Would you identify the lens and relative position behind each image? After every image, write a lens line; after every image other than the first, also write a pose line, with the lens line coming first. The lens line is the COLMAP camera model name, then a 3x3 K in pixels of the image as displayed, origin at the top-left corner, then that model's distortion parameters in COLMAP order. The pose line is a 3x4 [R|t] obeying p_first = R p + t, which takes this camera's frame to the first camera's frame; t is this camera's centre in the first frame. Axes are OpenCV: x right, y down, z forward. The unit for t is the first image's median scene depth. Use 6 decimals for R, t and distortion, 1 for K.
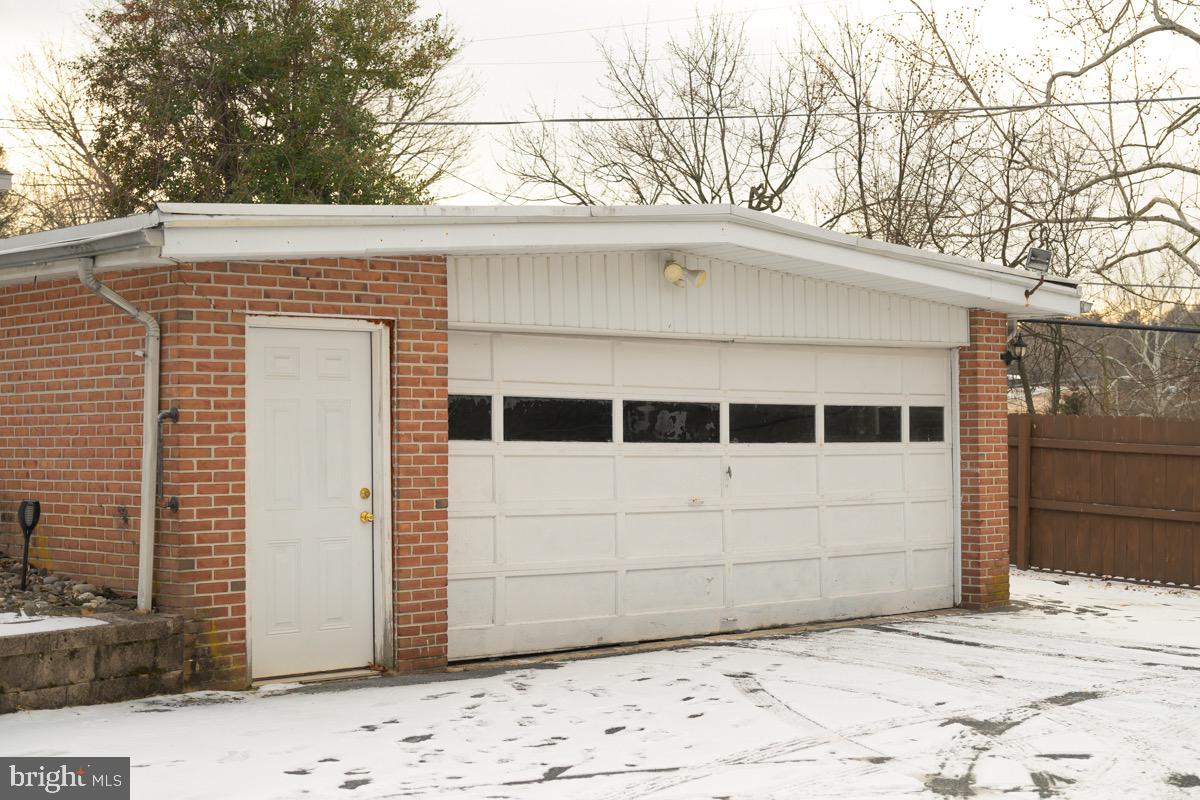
lens RADIAL K [[1788.4, 0, 600.0], [0, 1788.4, 400.0], [0, 0, 1]] dist [-0.001635, 0.004057]
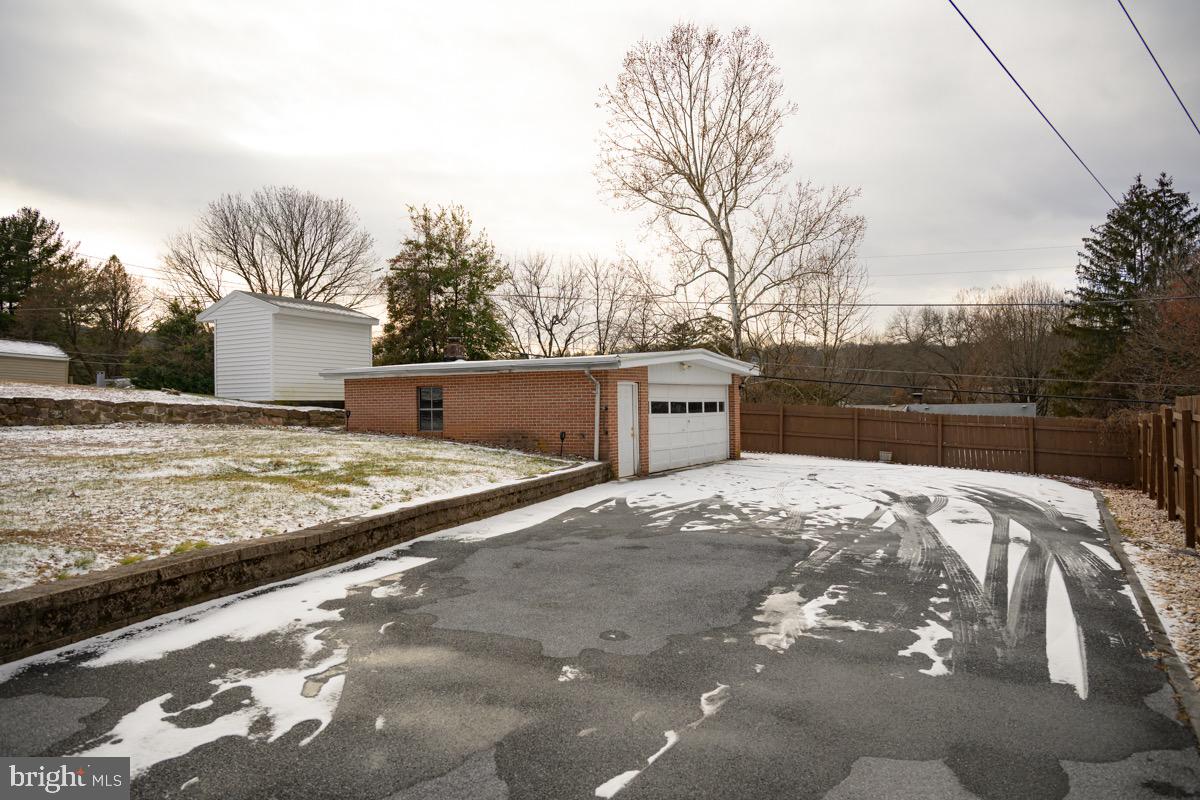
lens RADIAL K [[791.0, 0, 600.0], [0, 791.0, 402.3], [0, 0, 1]] dist [-0.005365, 0.000884]
pose [[0.954921, -0.007068, 0.296777, -0.533149], [0.001843, 0.999838, 0.017881, -0.024634], [-0.296856, -0.016528, 0.954779, -0.425476]]
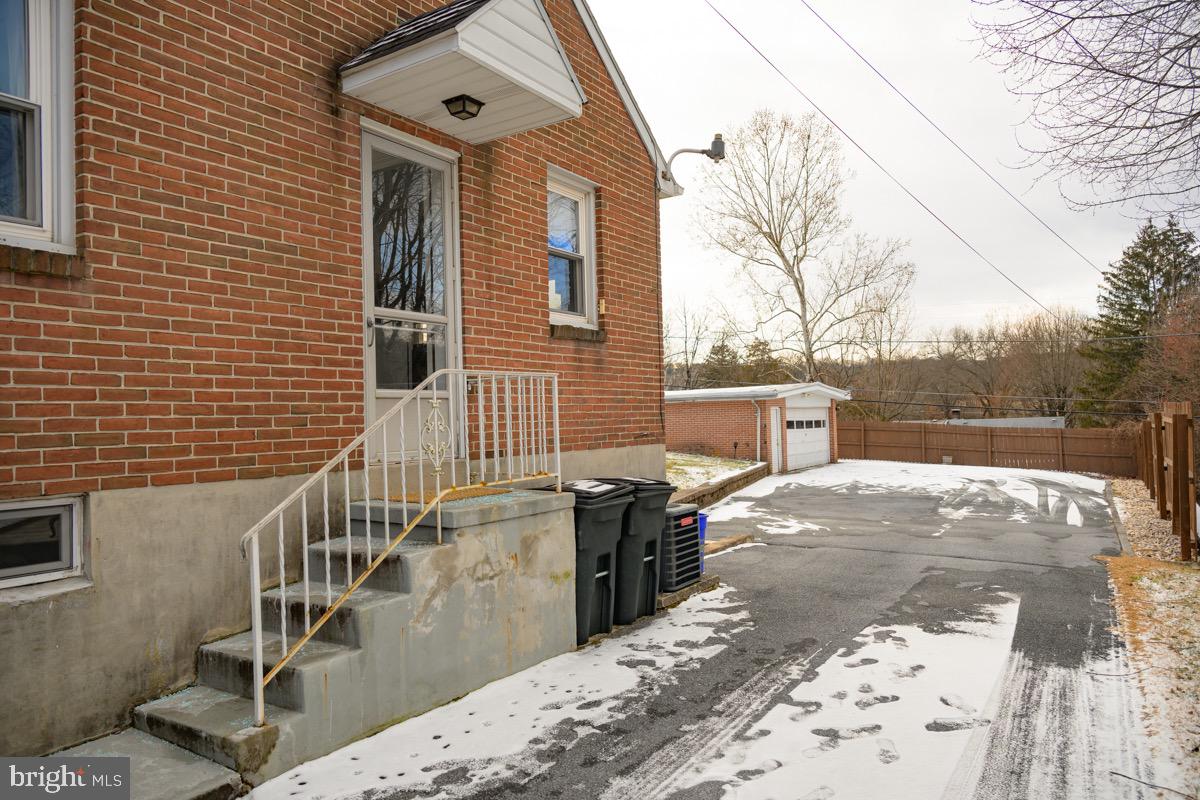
lens RADIAL K [[791.0, 0, 600.0], [0, 791.0, 402.3], [0, 0, 1]] dist [-0.005365, 0.000884]
pose [[0.962743, -0.013354, 0.270089, -0.993785], [0.015578, 0.999860, -0.006092, -0.040818], [-0.269969, 0.010073, 0.962816, -0.875612]]
